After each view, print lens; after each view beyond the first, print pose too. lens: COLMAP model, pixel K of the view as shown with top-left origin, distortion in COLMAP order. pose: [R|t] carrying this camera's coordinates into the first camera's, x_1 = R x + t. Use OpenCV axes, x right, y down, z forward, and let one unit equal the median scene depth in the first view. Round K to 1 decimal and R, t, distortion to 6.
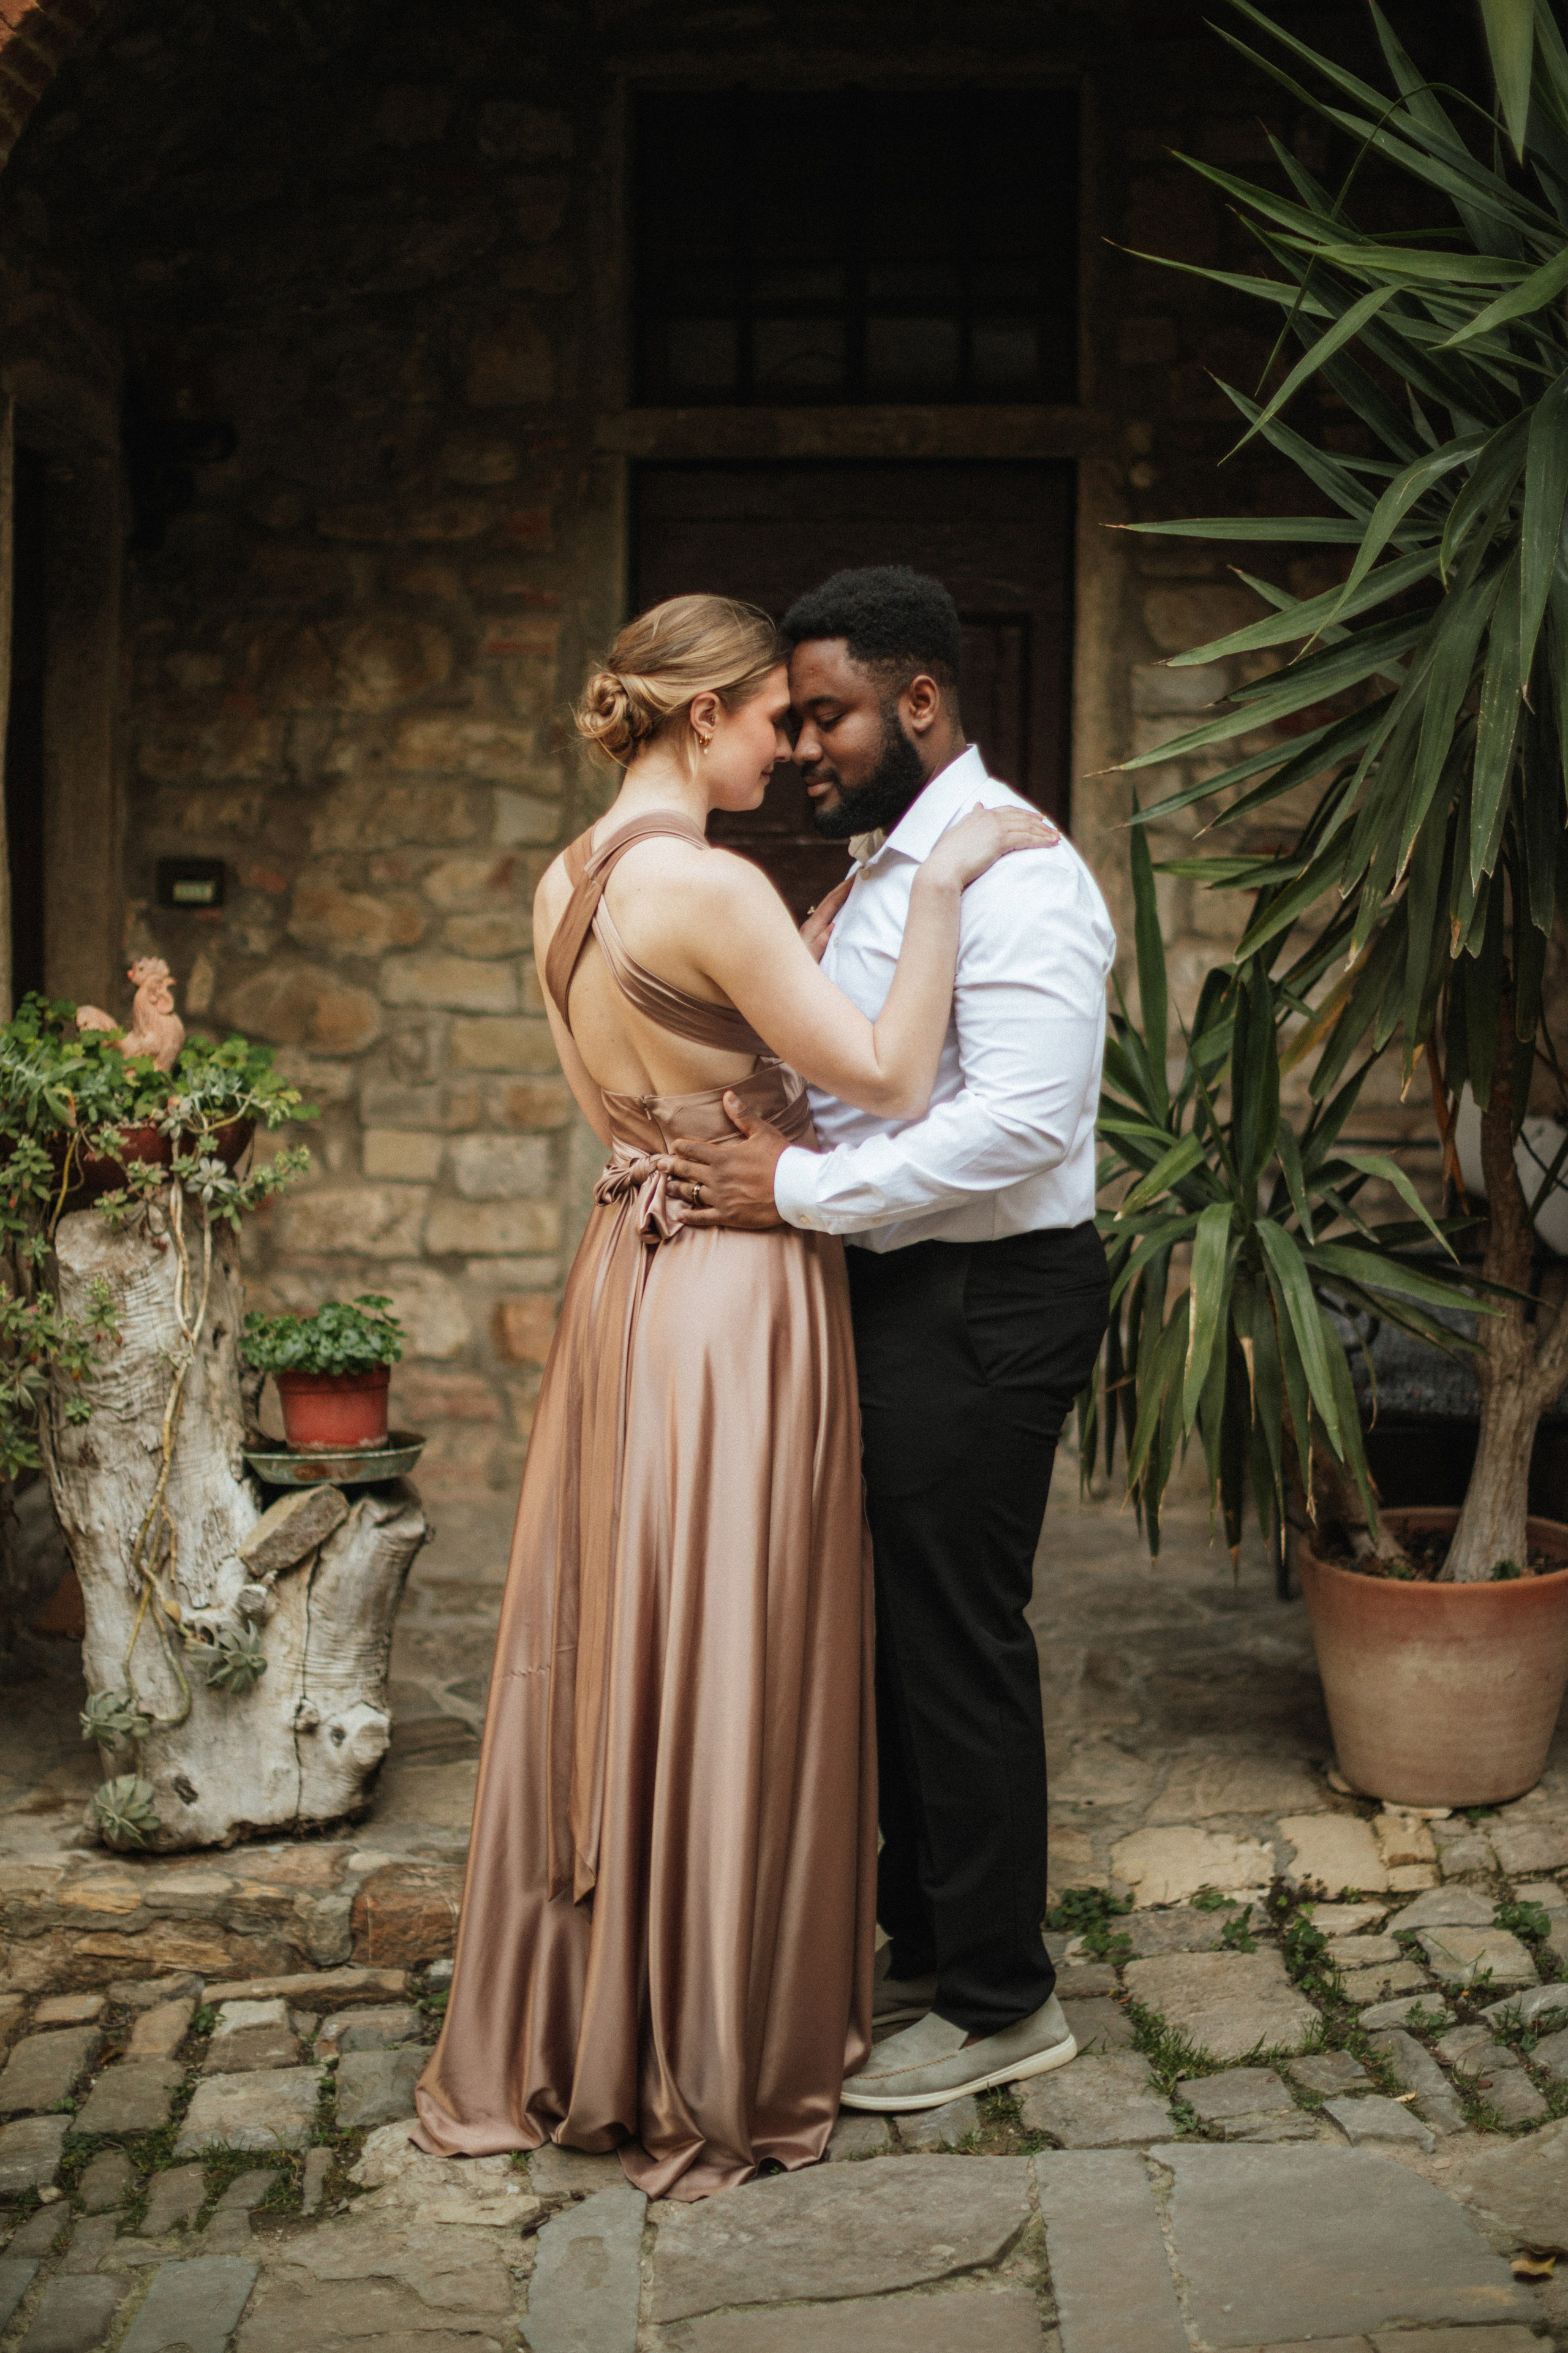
lens RADIAL K [[3653.2, 0, 783.0], [0, 3653.2, 1184.0], [0, 0, 1]] dist [-0.121853, 0.266278]
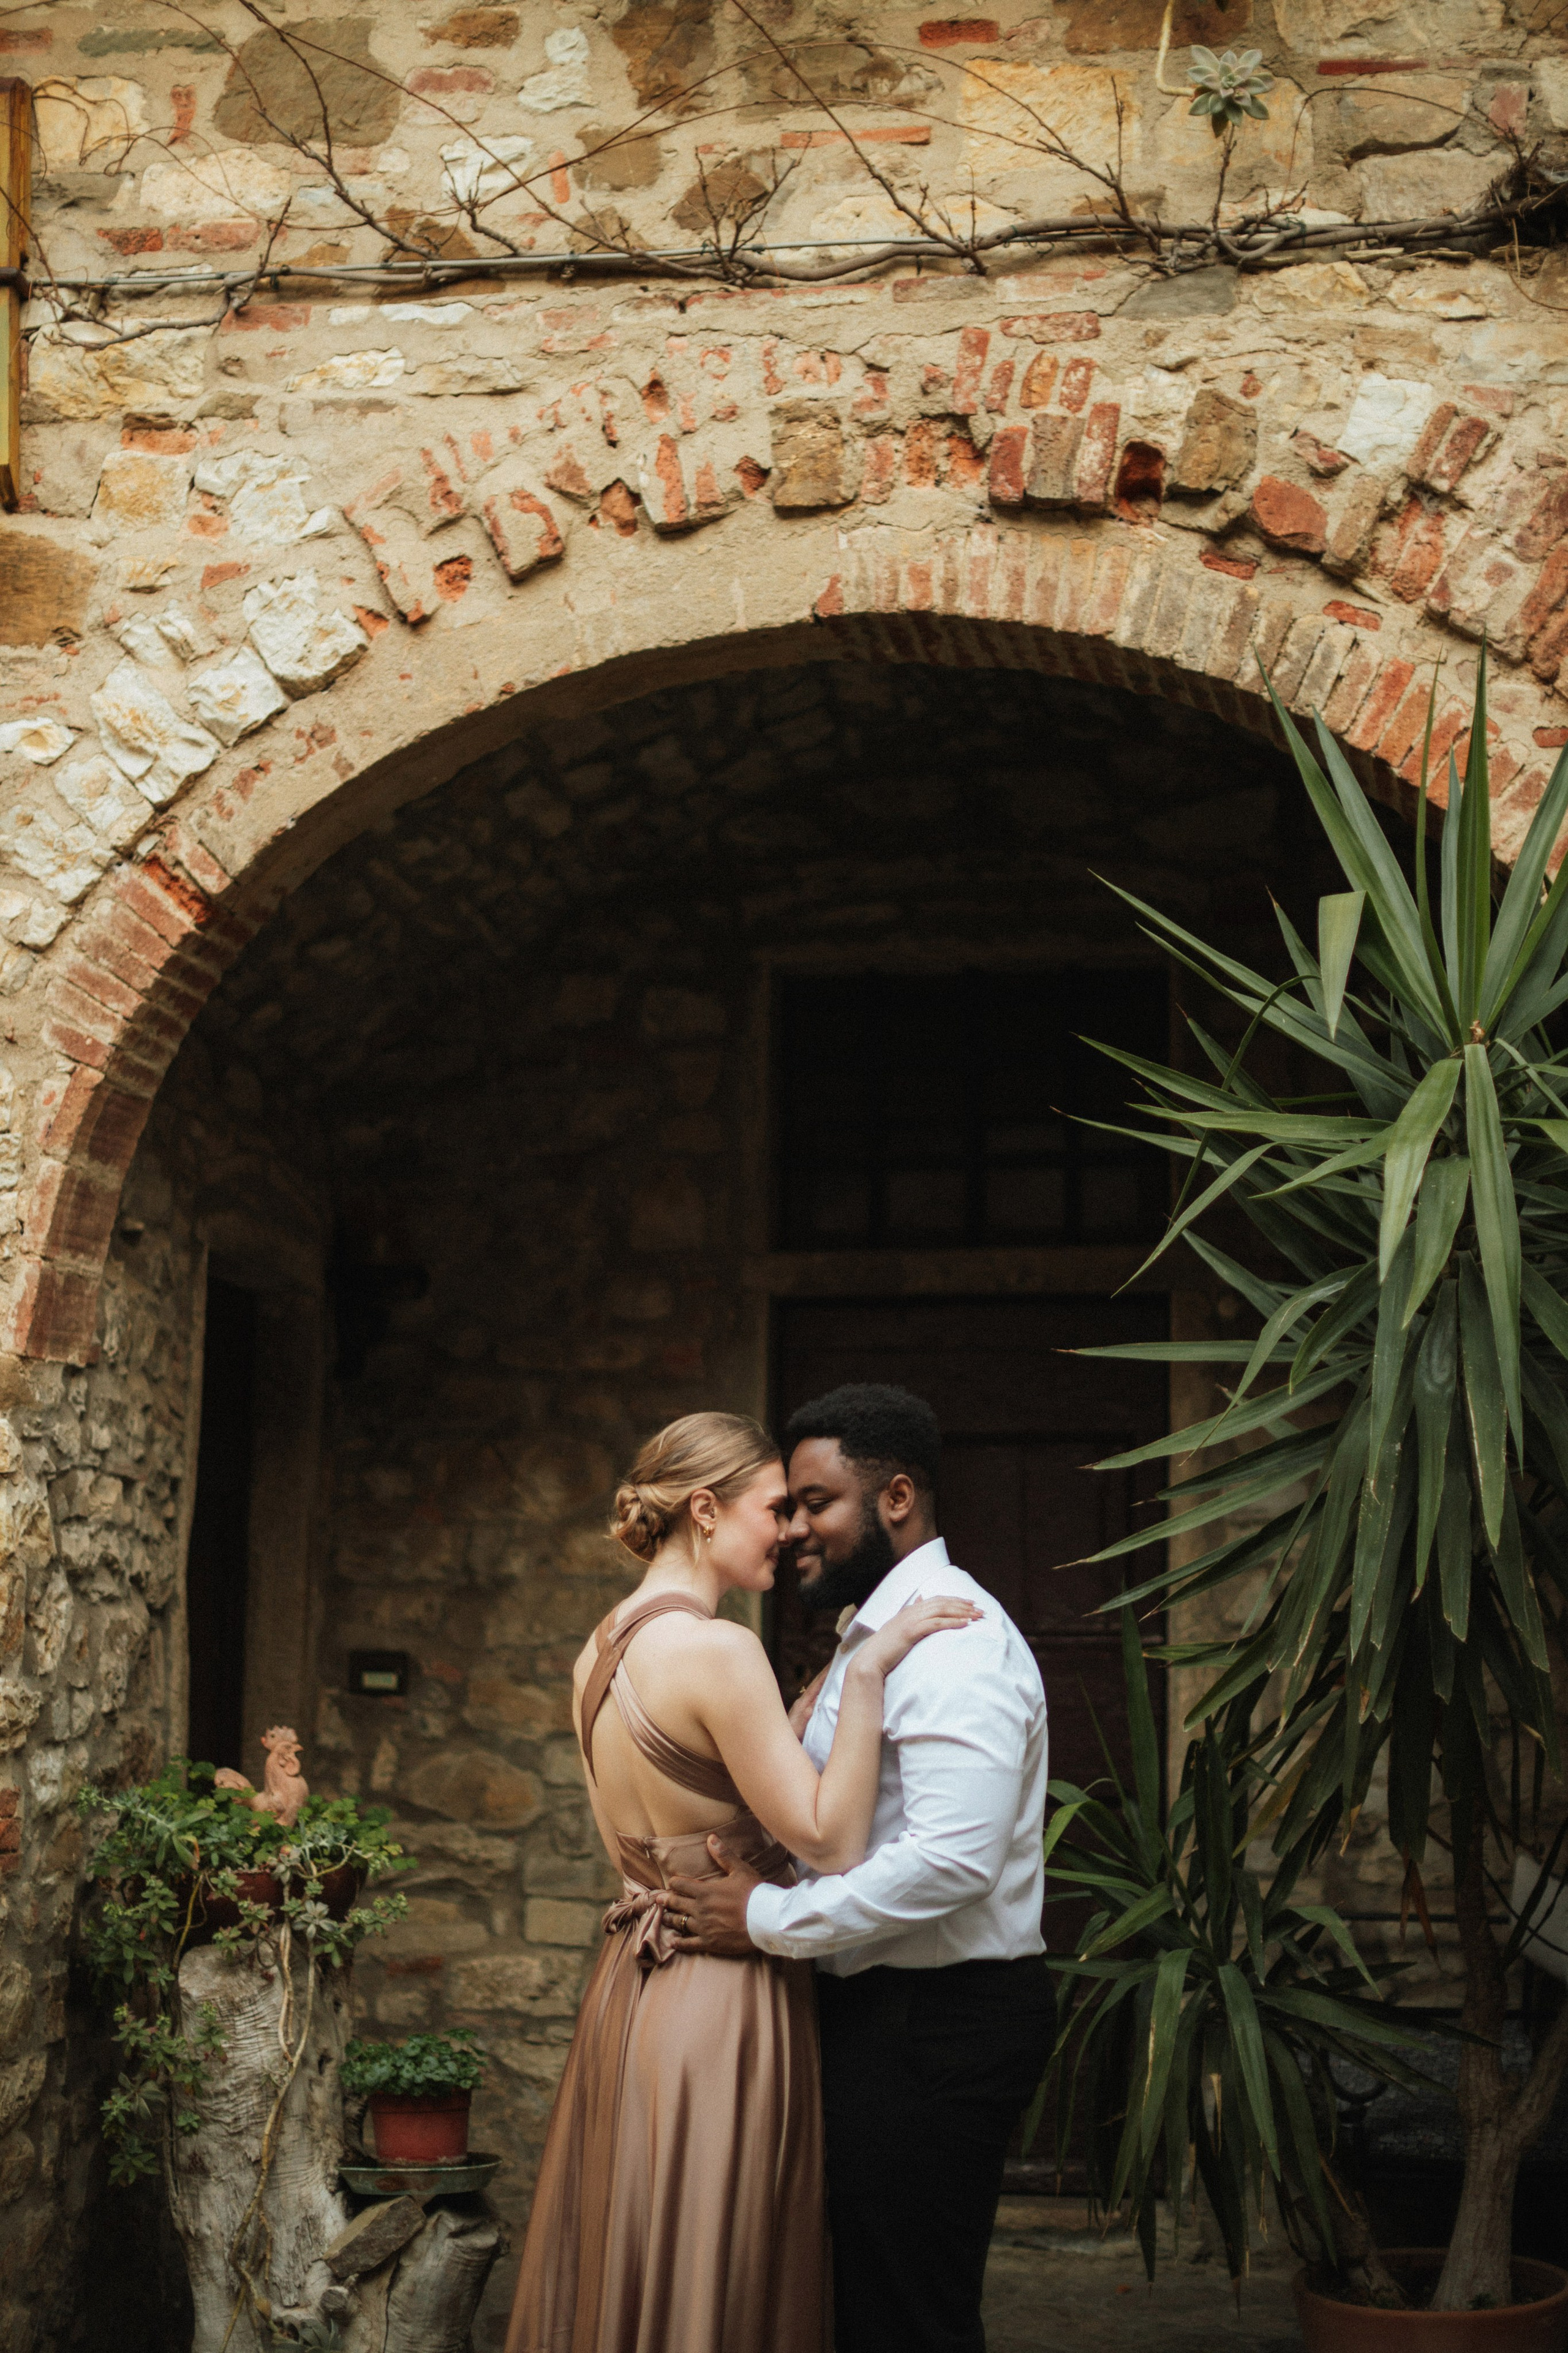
lens RADIAL K [[3641.7, 0, 775.1], [0, 3641.7, 1247.8], [0, 0, 1]] dist [-0.152868, 0.429719]
pose [[0.992945, -0.008780, -0.118249, 0.120957], [-0.016457, 0.977399, -0.210760, 0.029642], [0.117427, 0.211219, 0.970359, -0.122122]]
